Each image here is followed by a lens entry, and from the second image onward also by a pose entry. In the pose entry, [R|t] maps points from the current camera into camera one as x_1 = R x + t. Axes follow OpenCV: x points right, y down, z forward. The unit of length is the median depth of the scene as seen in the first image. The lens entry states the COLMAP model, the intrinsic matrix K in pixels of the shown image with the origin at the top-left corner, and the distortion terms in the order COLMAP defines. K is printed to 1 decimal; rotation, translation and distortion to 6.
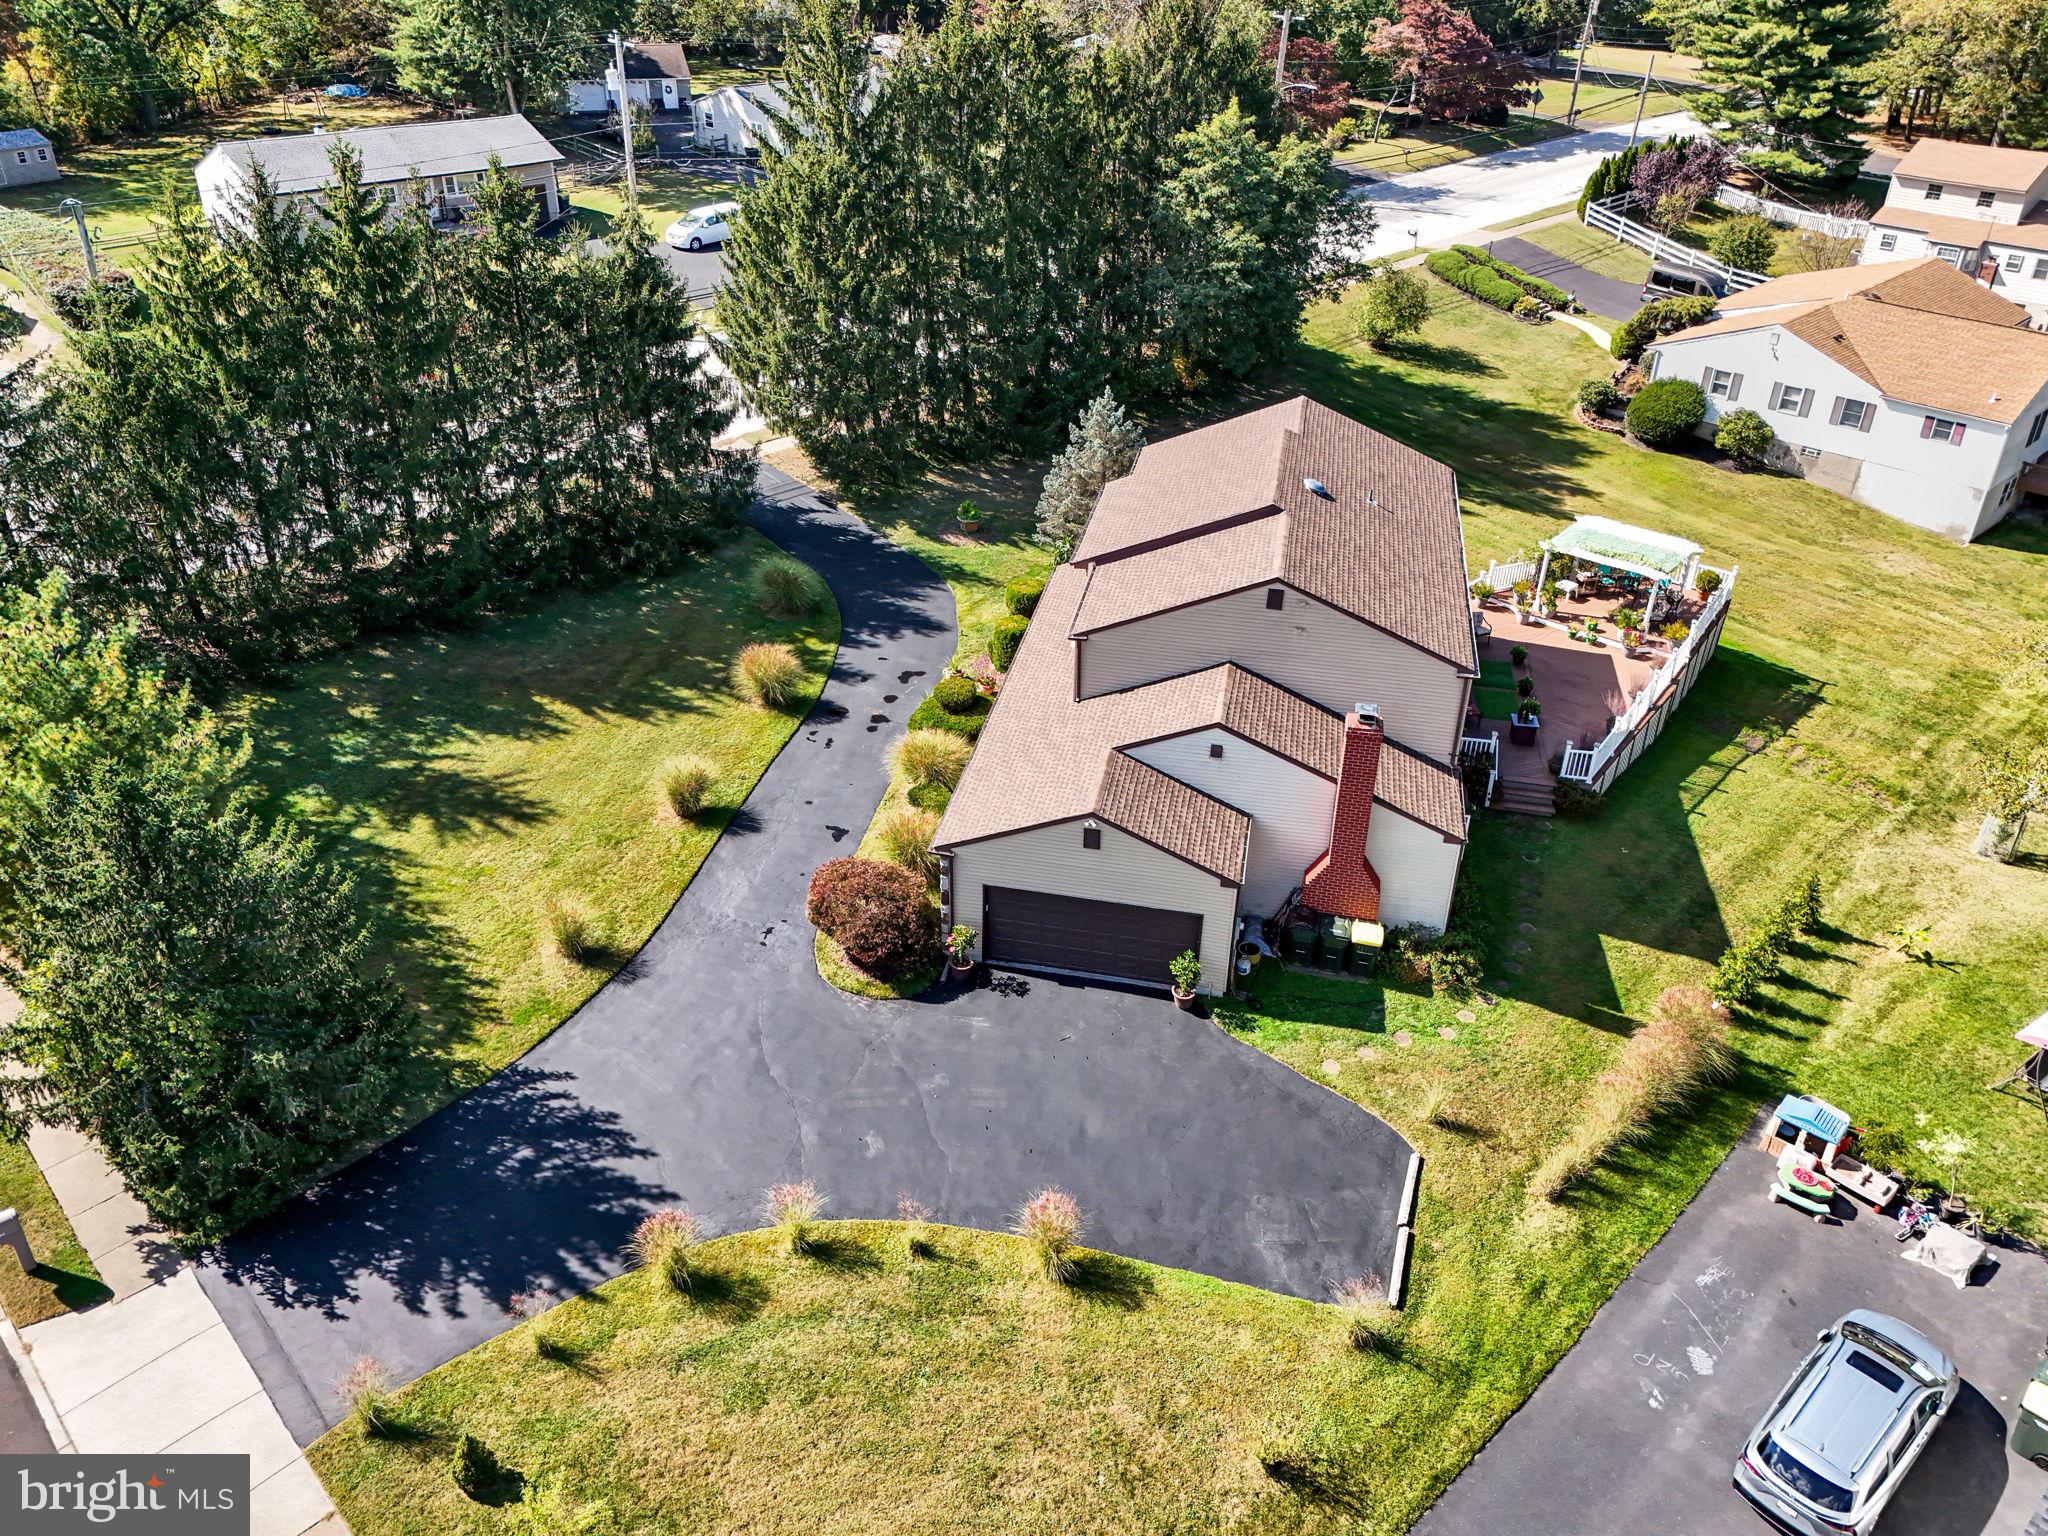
lens RADIAL K [[1511.5, 0, 1024.0], [0, 1511.5, 768.0], [0, 0, 1]] dist [0.047893, -0.038812]
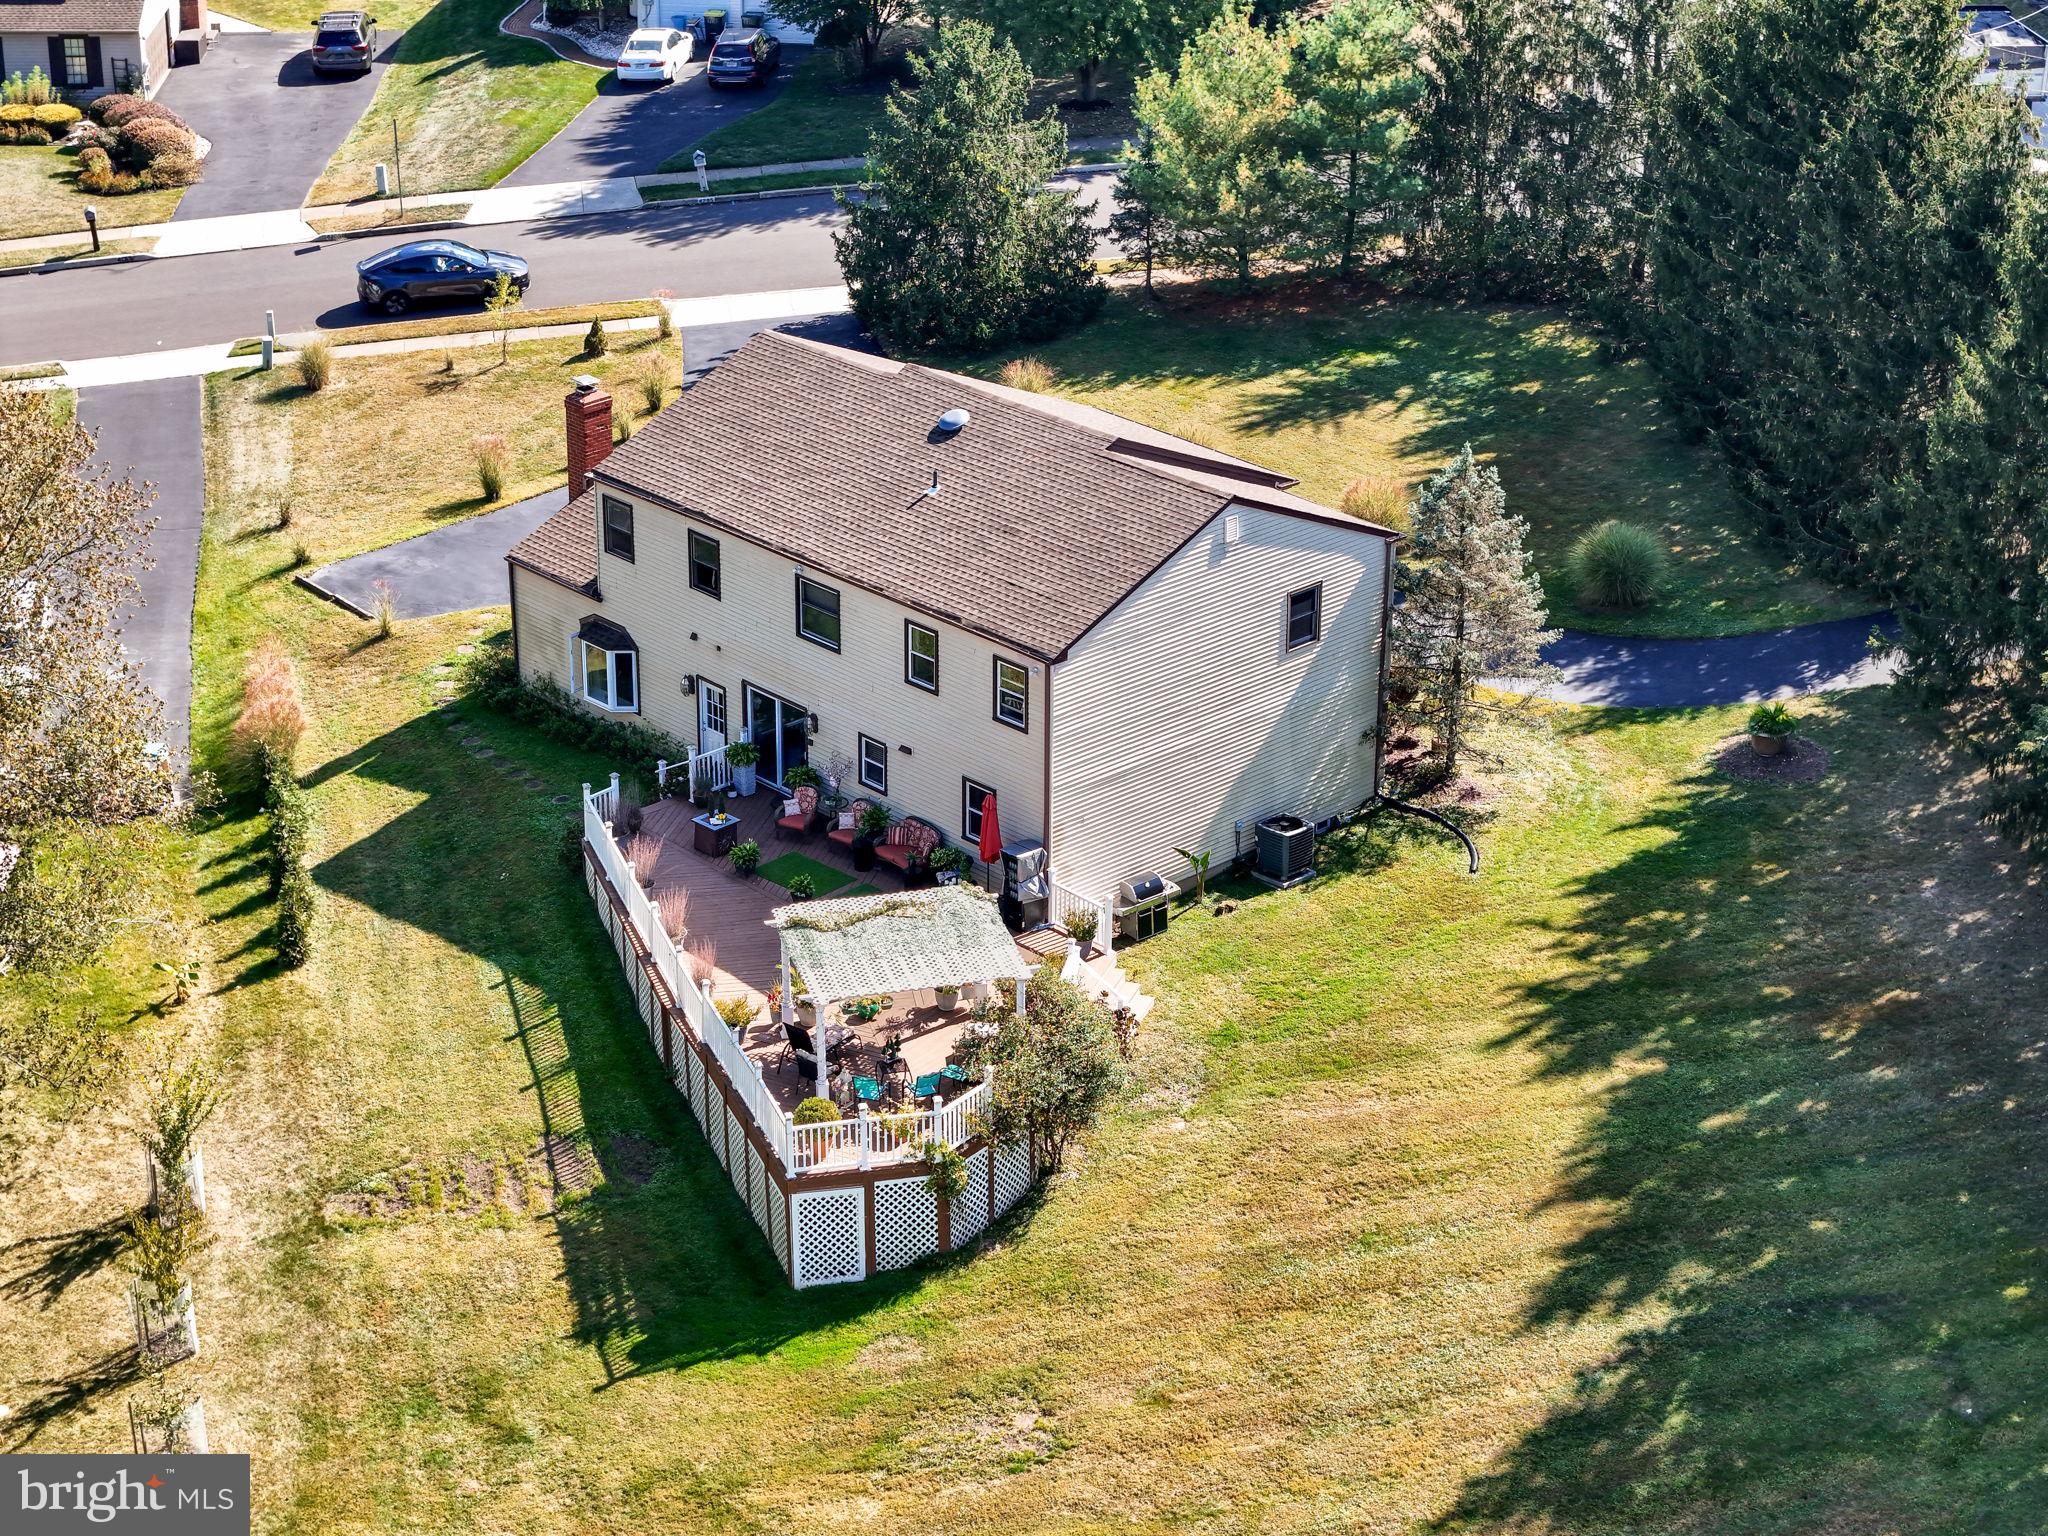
lens RADIAL K [[4189.4, 0, 1024.0], [0, 4189.4, 768.0], [0, 0, 1]] dist [-0.137156, 0.438880]
pose [[-0.579336, 0.315289, -0.751640, 1.739674], [-0.438177, 0.657104, 0.613364, -1.326538], [0.687293, 0.684695, -0.242532, 1.605149]]
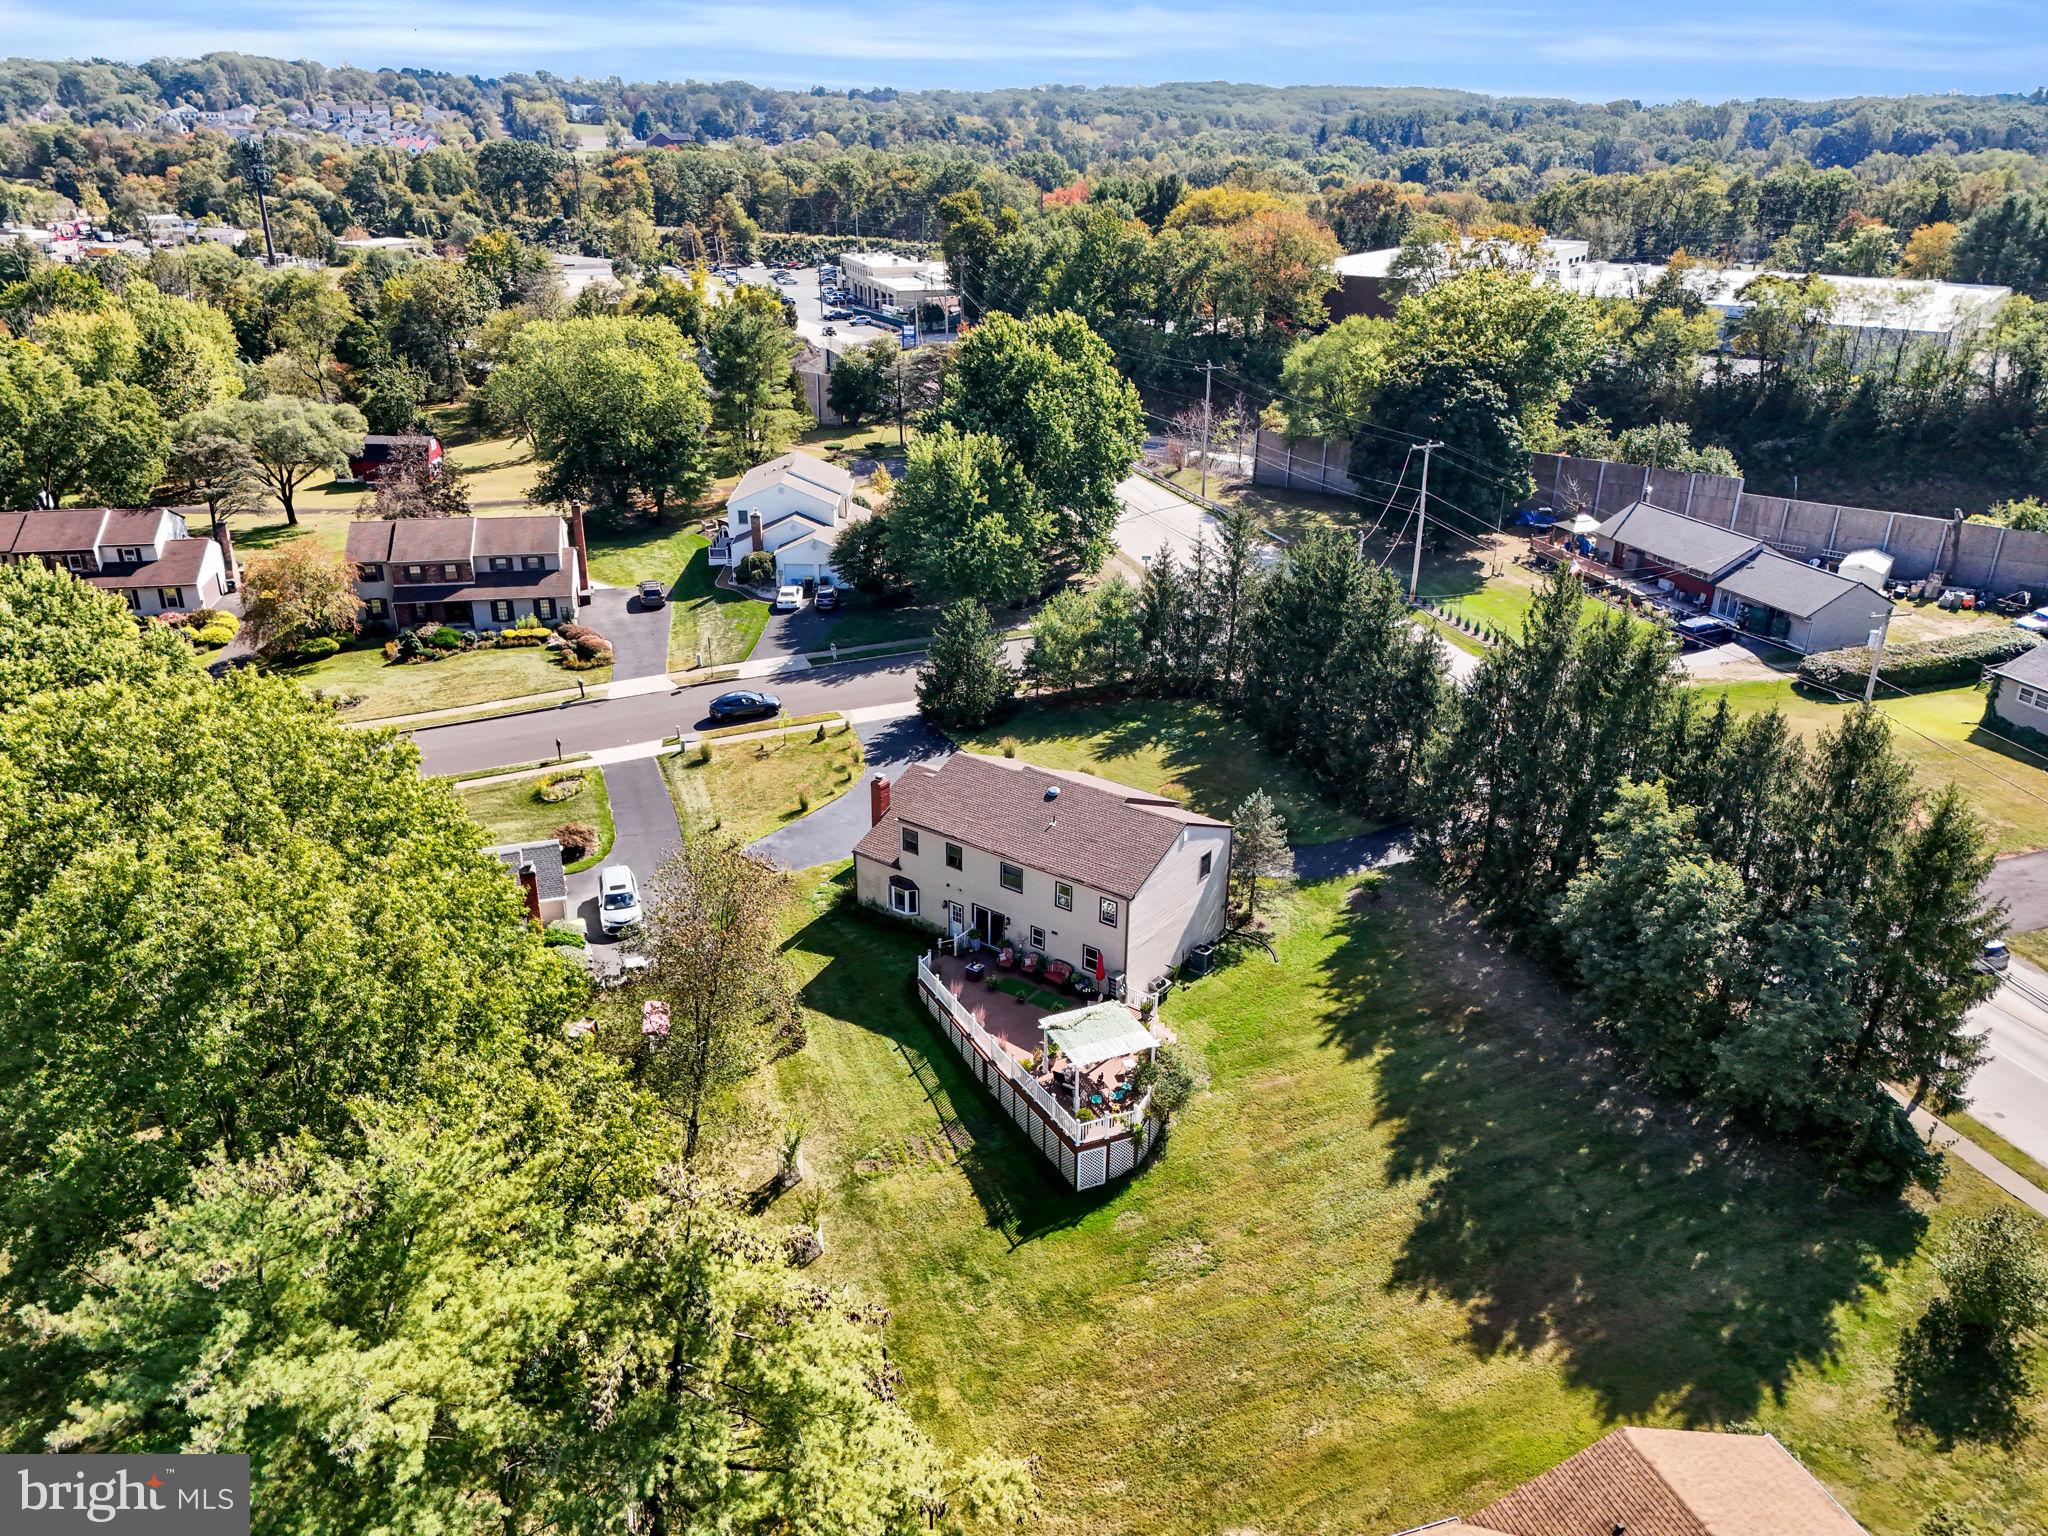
lens RADIAL K [[1528.9, 0, 1024.0], [0, 1528.9, 768.0], [0, 0, 1]] dist [0.144996, -0.269089]
pose [[-0.425271, 0.340136, -0.838720, 1.702737], [-0.491118, 0.691672, 0.529522, -1.137189], [0.760229, 0.637101, -0.127101, 1.161721]]
